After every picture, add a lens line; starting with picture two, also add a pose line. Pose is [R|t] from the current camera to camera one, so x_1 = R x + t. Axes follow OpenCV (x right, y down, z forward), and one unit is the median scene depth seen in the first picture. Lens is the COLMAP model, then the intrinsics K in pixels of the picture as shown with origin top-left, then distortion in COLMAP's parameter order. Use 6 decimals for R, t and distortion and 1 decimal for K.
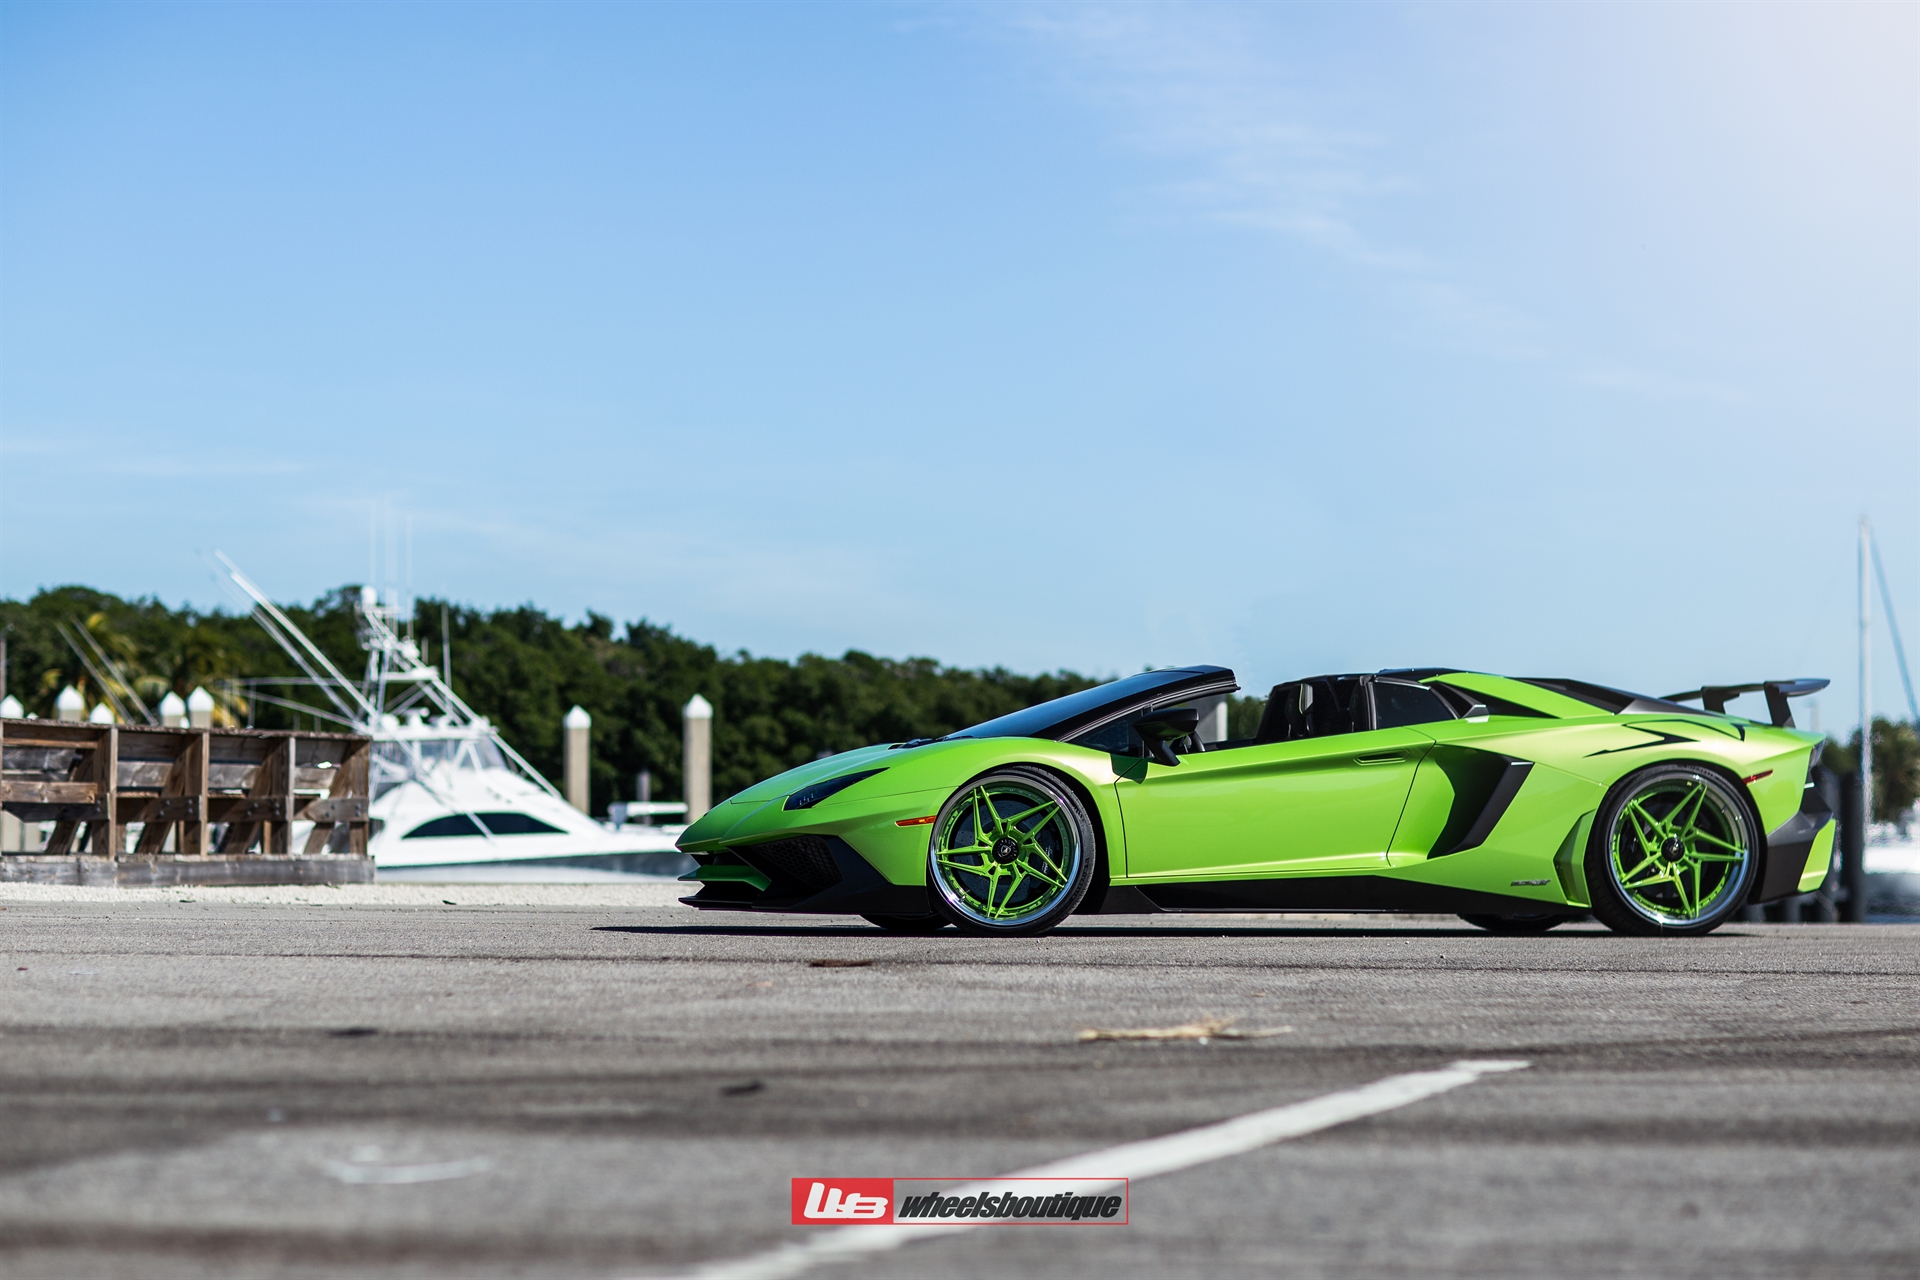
lens RADIAL K [[4483.9, 0, 960.0], [0, 4483.9, 640.0], [0, 0, 1]] dist [-0.082055, -0.513988]
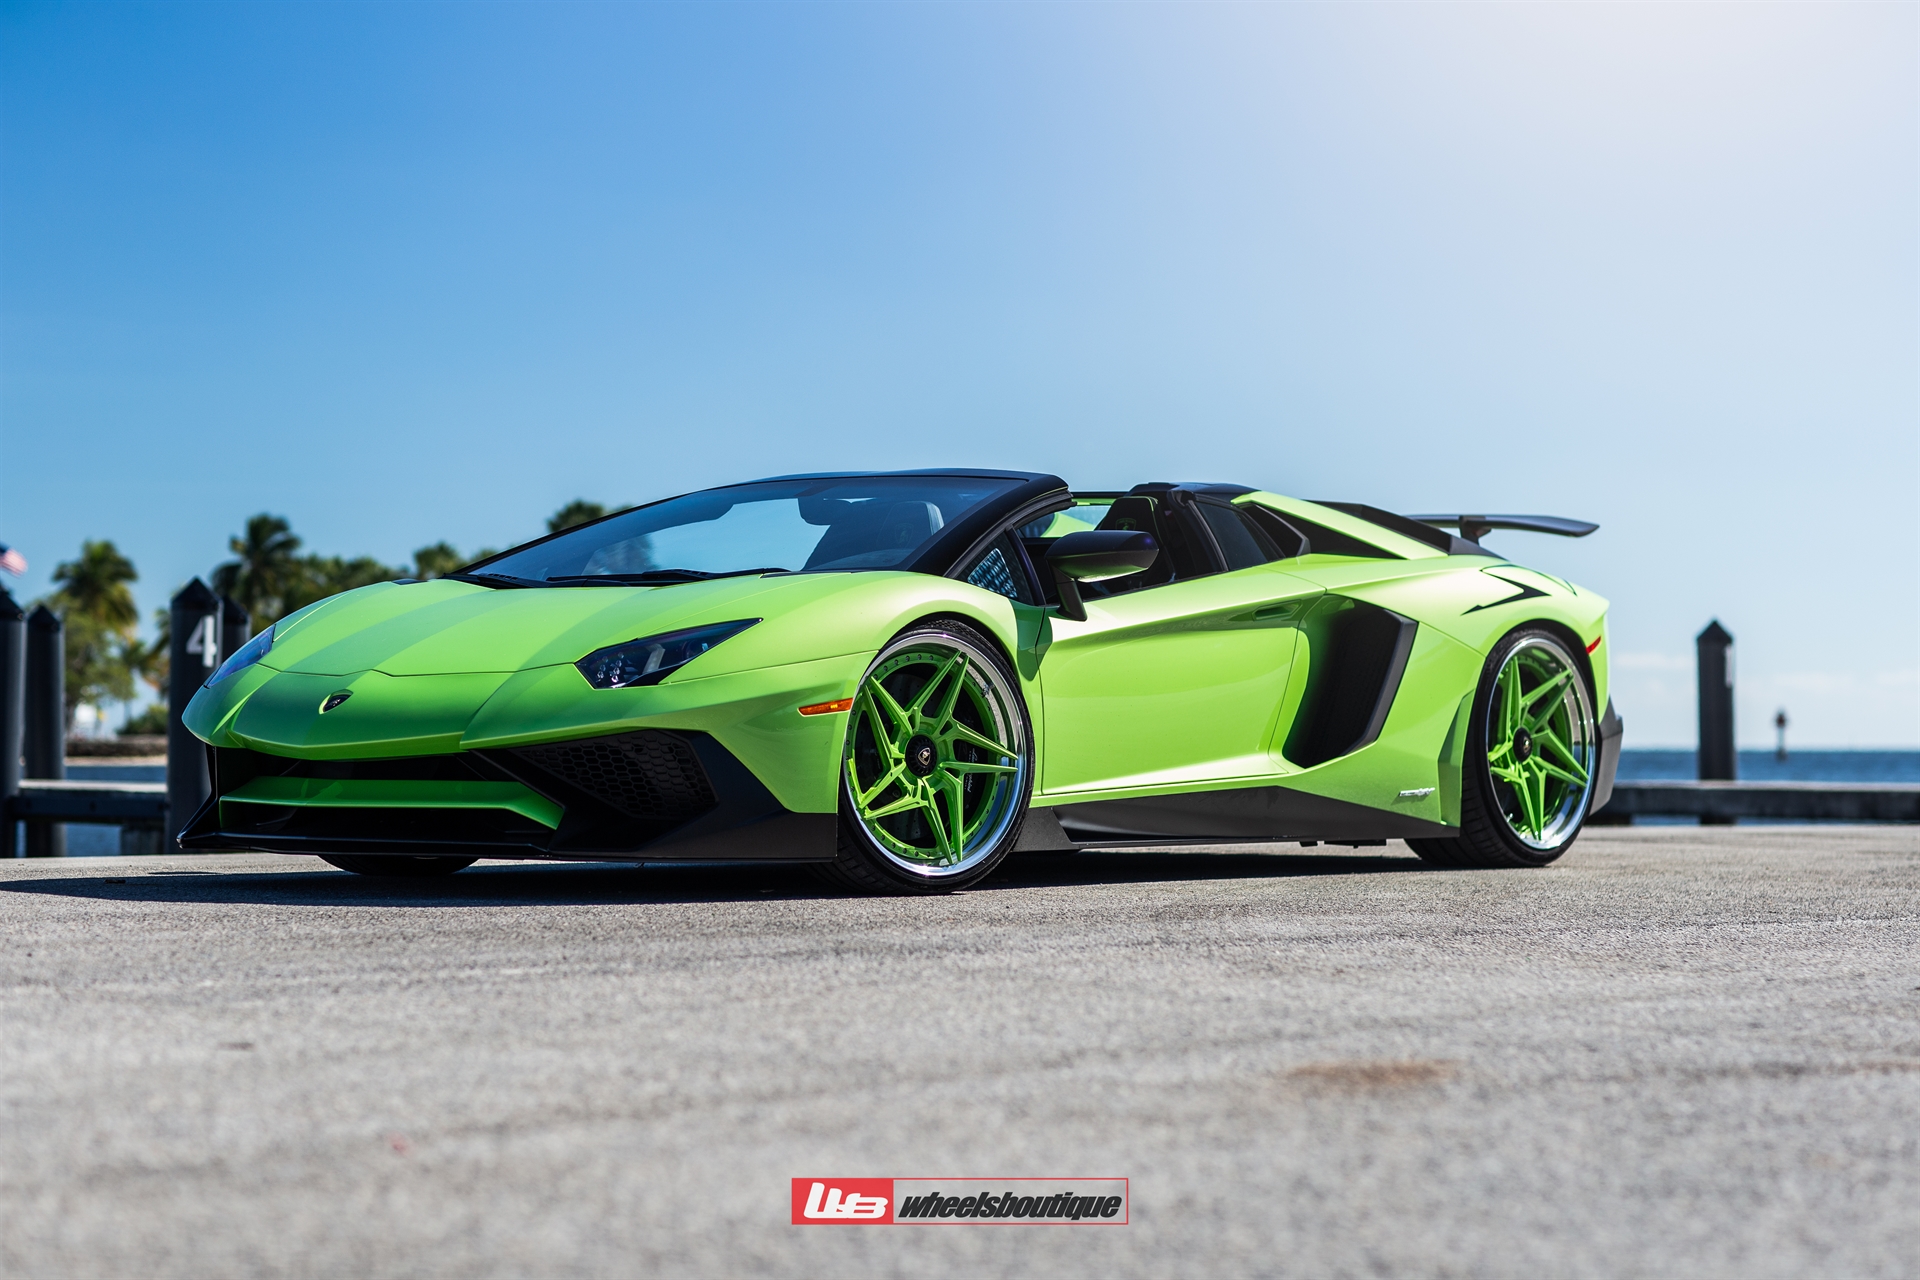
lens RADIAL K [[4483.9, 0, 960.0], [0, 4483.9, 640.0], [0, 0, 1]] dist [-0.082055, -0.513988]
pose [[0.771339, 0.006149, 0.636395, -0.371848], [-0.018127, 0.999760, 0.012312, 0.022929], [-0.636166, -0.021033, 0.771265, 0.505613]]
